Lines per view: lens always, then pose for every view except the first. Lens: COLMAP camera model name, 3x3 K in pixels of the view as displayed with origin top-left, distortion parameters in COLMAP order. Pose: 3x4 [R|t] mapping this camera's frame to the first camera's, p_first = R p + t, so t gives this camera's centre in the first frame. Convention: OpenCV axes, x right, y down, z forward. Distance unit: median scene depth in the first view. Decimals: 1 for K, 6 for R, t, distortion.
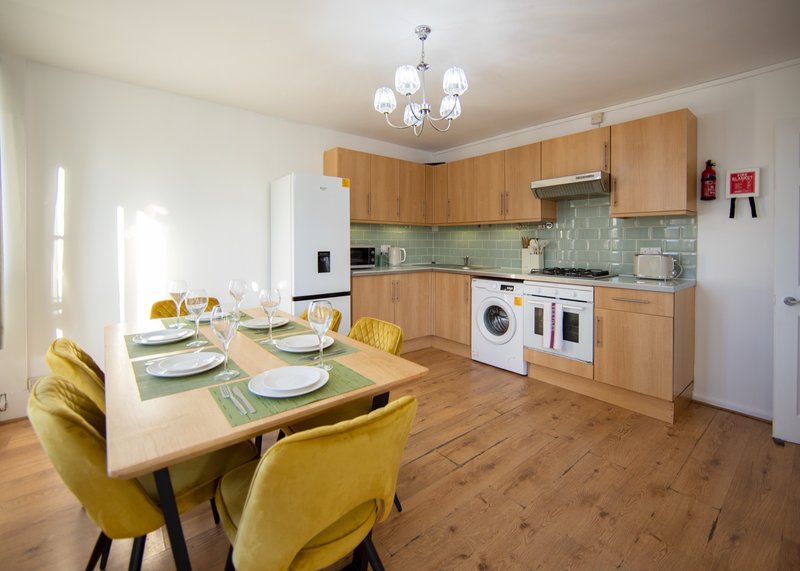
lens RADIAL K [[356.4, 0, 403.9], [0, 356.4, 244.1], [0, 0, 1]] dist [-0.000322, -0.000130]
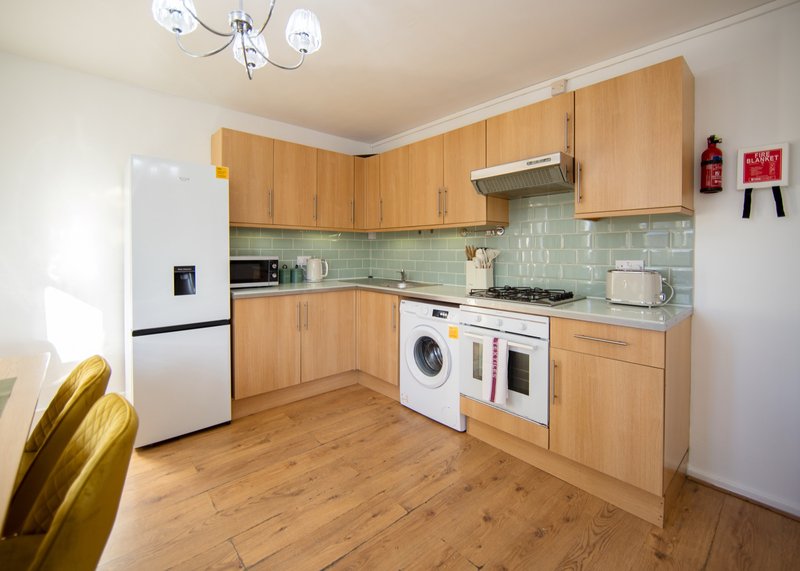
lens RADIAL K [[352.0, 0, 395.4], [0, 352.0, 253.8], [0, 0, 1]] dist [-0.002875, 0.000230]
pose [[0.999794, -0.000253, 0.020290, 0.204236], [0.000228, 0.999999, 0.001213, -0.004390], [-0.020291, -0.001209, 0.999793, 0.298421]]
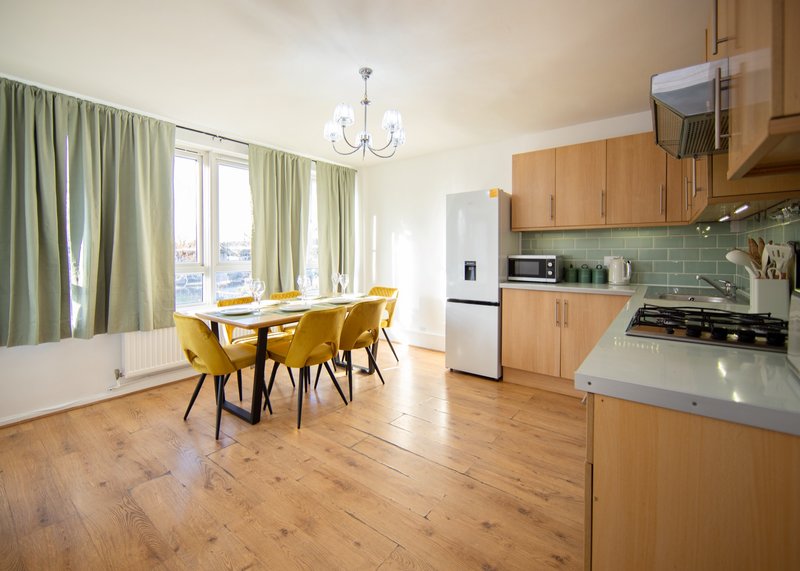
lens RADIAL K [[358.6, 0, 402.4], [0, 358.6, 255.4], [0, 0, 1]] dist [-0.003594, 0.000271]
pose [[0.211740, 0.002202, -0.977324, 0.865723], [-0.003052, 0.999994, 0.001591, 0.002764], [0.977321, 0.002646, 0.211746, 0.607327]]
